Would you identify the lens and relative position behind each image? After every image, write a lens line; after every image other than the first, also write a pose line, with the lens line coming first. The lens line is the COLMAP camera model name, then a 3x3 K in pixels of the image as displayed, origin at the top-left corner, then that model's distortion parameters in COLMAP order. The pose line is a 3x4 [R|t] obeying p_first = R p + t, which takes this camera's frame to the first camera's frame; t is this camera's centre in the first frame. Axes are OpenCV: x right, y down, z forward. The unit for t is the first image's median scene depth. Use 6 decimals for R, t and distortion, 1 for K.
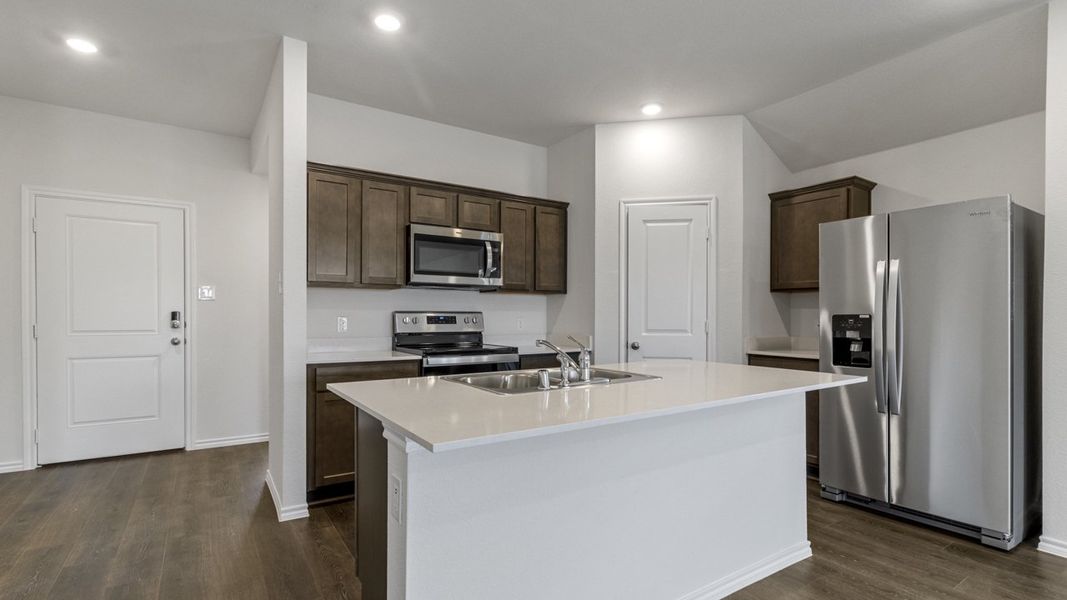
lens RADIAL K [[492.0, 0, 528.5], [0, 492.0, 319.4], [0, 0, 1]] dist [-0.003454, 0.002974]
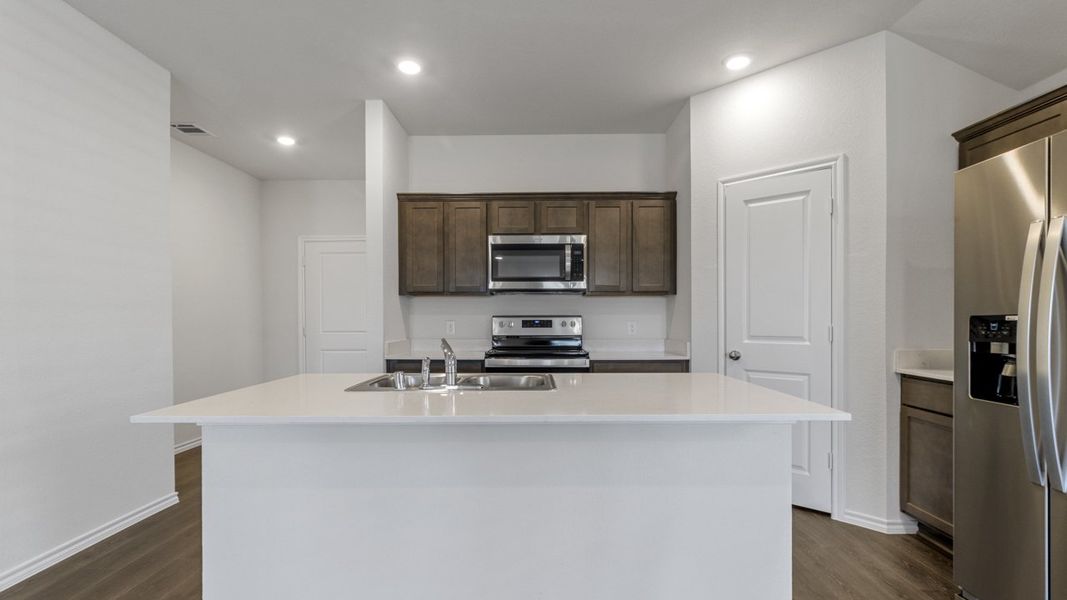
lens RADIAL K [[492.0, 0, 529.4], [0, 492.0, 325.3], [0, 0, 1]] dist [-0.003454, 0.002974]
pose [[0.823466, 0.002303, -0.567361, 0.410135], [0.000874, 0.999985, 0.005327, -0.001078], [0.567365, -0.004882, 0.823452, 0.135737]]
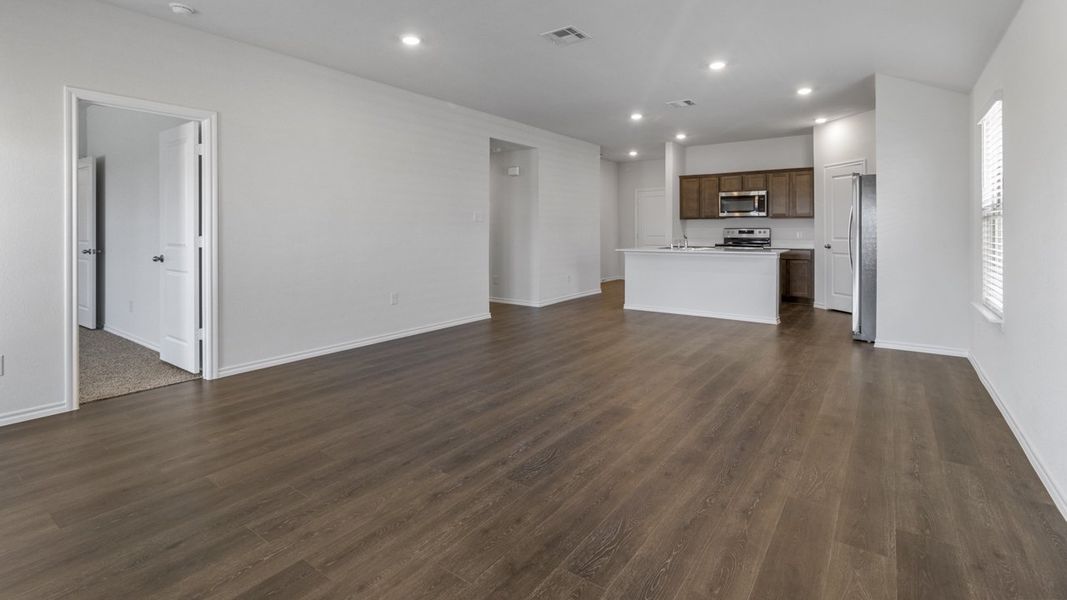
lens RADIAL K [[492.0, 0, 525.5], [0, 492.0, 231.9], [0, 0, 1]] dist [-0.003454, 0.002974]
pose [[0.339421, -0.001617, -0.940633, 1.570159], [-0.007716, 0.999960, -0.004504, 0.018209], [0.940603, 0.008787, 0.339395, -0.668863]]
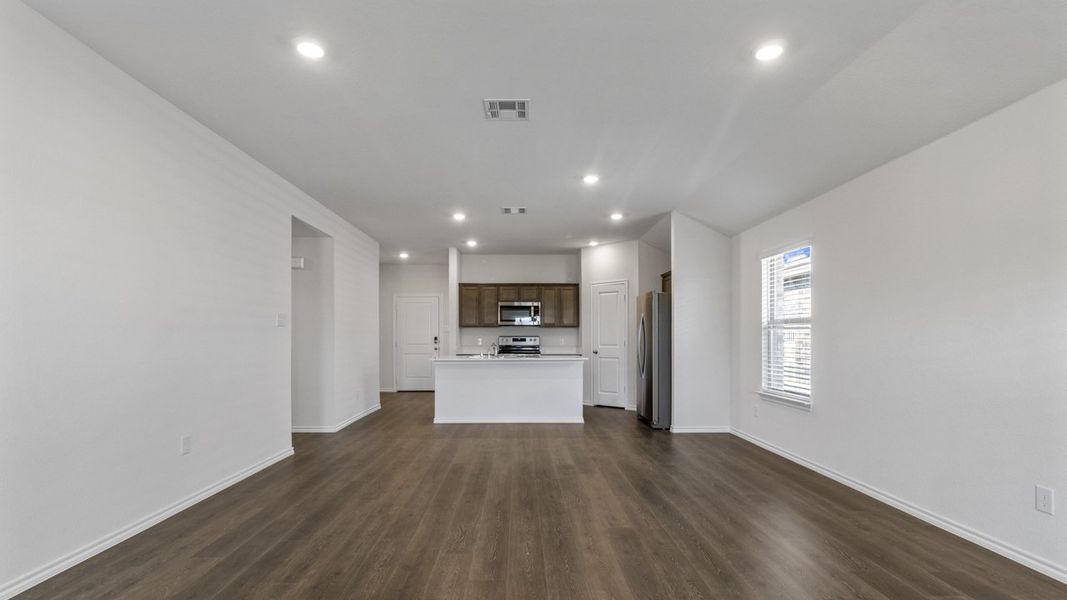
lens RADIAL K [[492.0, 0, 530.4], [0, 492.0, 340.5], [0, 0, 1]] dist [-0.003454, 0.002974]
pose [[0.842687, -0.002622, -0.538397, 1.144761], [-0.001069, 0.999978, -0.006543, 0.019925], [0.538403, 0.006090, 0.842666, -0.952070]]
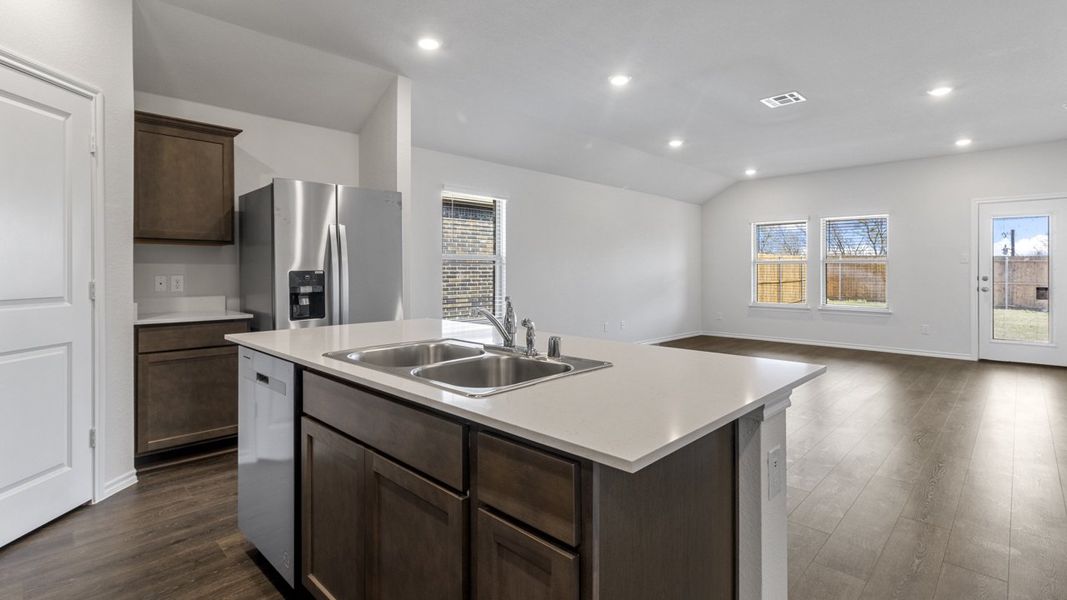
lens RADIAL K [[492.0, 0, 532.4], [0, 492.0, 272.5], [0, 0, 1]] dist [-0.003454, 0.002974]
pose [[-0.215306, -0.005706, 0.976530, -0.385648], [0.011103, 0.999904, 0.008291, -0.006694], [-0.976483, 0.012627, -0.215222, 0.581116]]
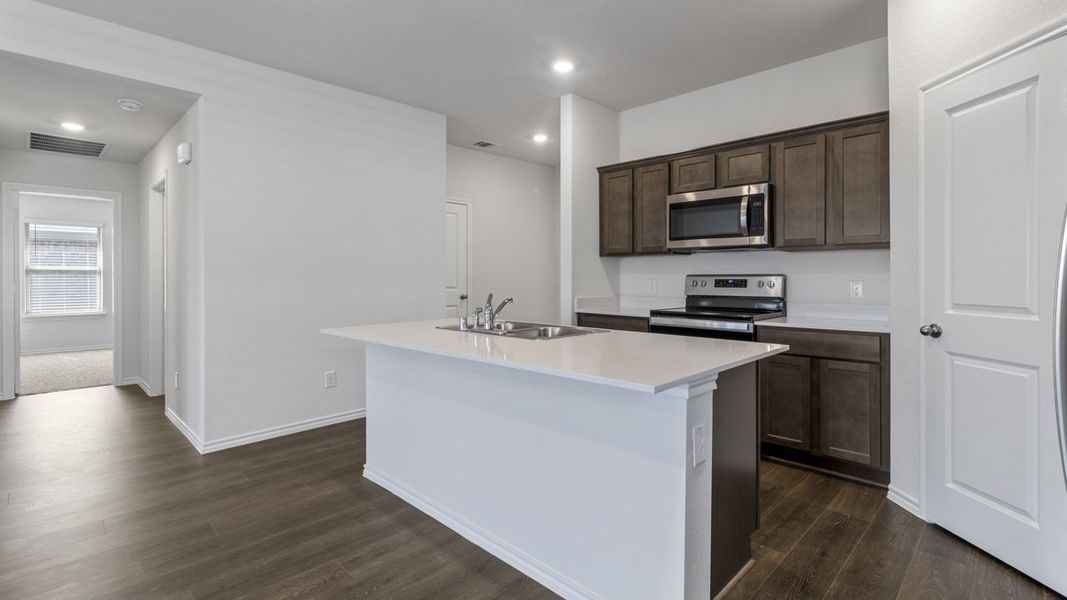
lens RADIAL K [[492.0, 0, 530.5], [0, 492.0, 279.0], [0, 0, 1]] dist [-0.003454, 0.002974]
pose [[0.203662, -0.000272, -0.979041, 0.705131], [-0.006252, 0.999979, -0.001578, -0.003417], [0.979021, 0.006442, 0.203656, 0.426782]]
